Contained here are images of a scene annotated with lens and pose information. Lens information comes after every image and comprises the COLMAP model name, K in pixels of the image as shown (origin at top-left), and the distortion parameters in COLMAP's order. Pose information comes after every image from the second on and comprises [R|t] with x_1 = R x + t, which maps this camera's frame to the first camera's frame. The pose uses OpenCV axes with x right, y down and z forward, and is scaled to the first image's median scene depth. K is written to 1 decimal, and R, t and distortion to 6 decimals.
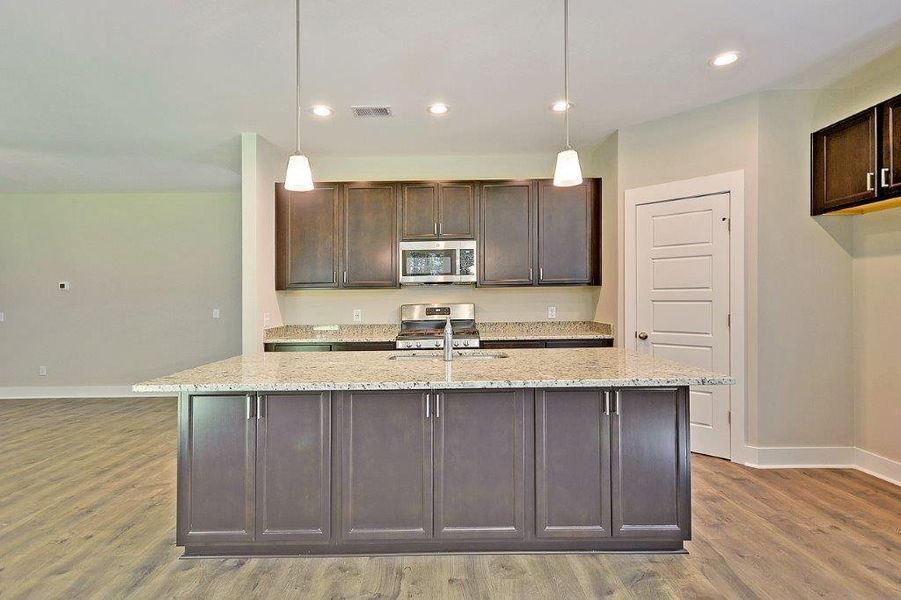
lens RADIAL K [[493.7, 0, 450.5], [0, 493.7, 300.0], [0, 0, 1]] dist [0.026228, -0.002470]
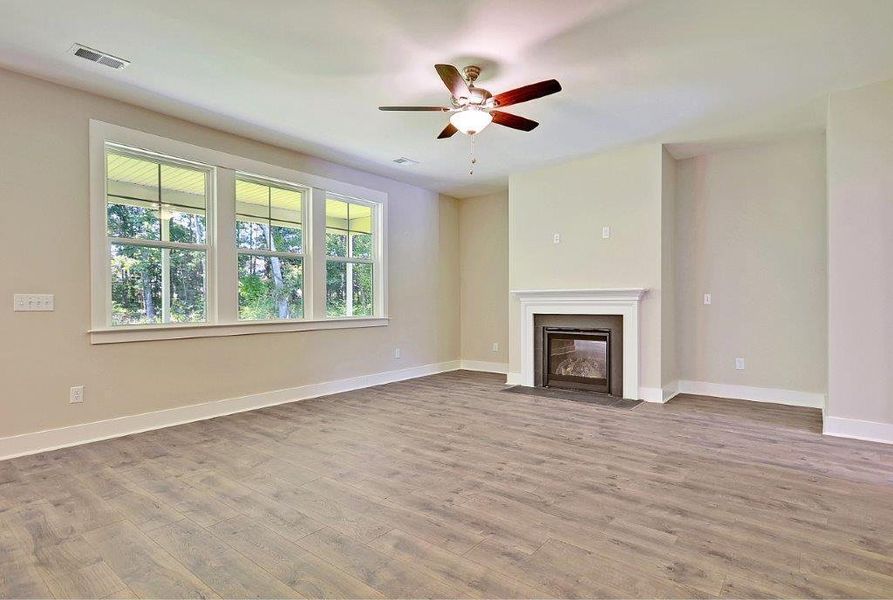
lens RADIAL K [[459.4, 0, 446.5], [0, 459.4, 300.0], [0, 0, 1]] dist [0.022868, -0.010200]
pose [[-0.623358, 0.008995, -0.781885, -0.803573], [0.004699, 0.999959, 0.007757, 0.067637], [0.781923, 0.001162, -0.623374, 1.915028]]
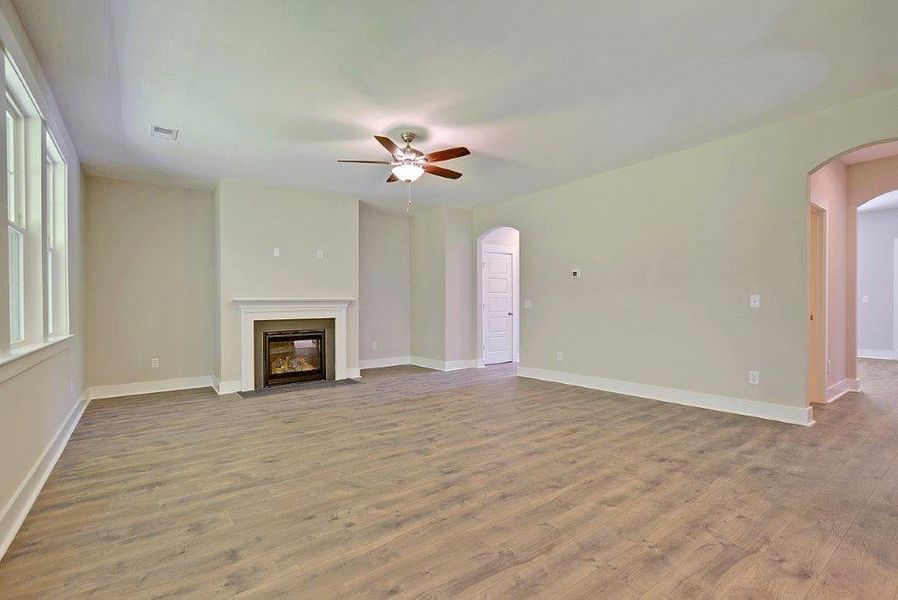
lens RADIAL K [[413.1, 0, 451.0], [0, 413.1, 309.3], [0, 0, 1]] dist [-0.003439, -0.000709]
pose [[0.599942, 0.010635, -0.799973, -0.565441], [-0.000174, 0.999913, 0.013163, 0.067921], [0.800043, -0.007758, 0.599892, 0.659867]]
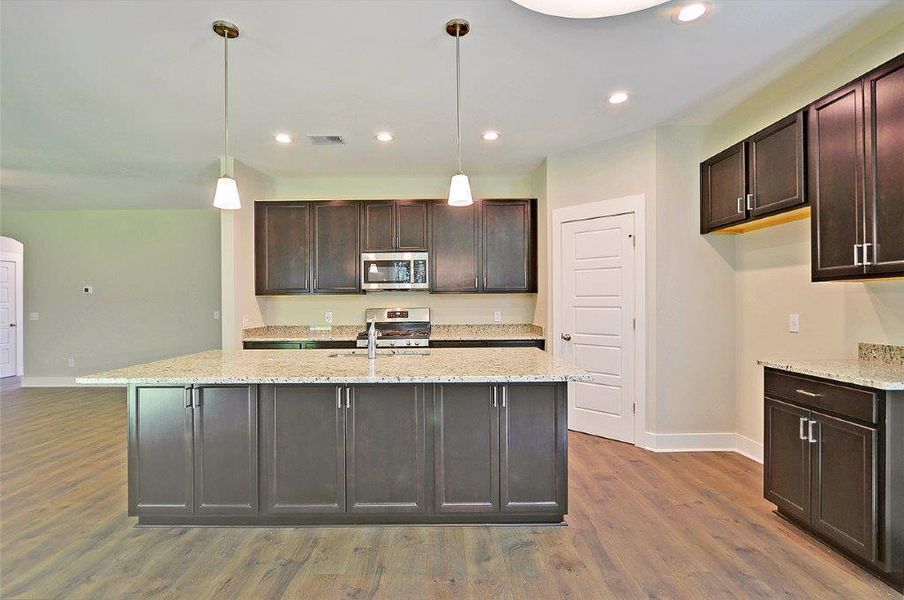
lens RADIAL K [[433.3, 0, 458.1], [0, 433.3, 306.0], [0, 0, 1]] dist [-0.001986, 0.000250]
pose [[0.999979, 0.006160, 0.001869, 0.163708], [-0.006168, 0.999971, 0.004452, -0.003053], [-0.001841, -0.004464, 0.999988, -0.000342]]
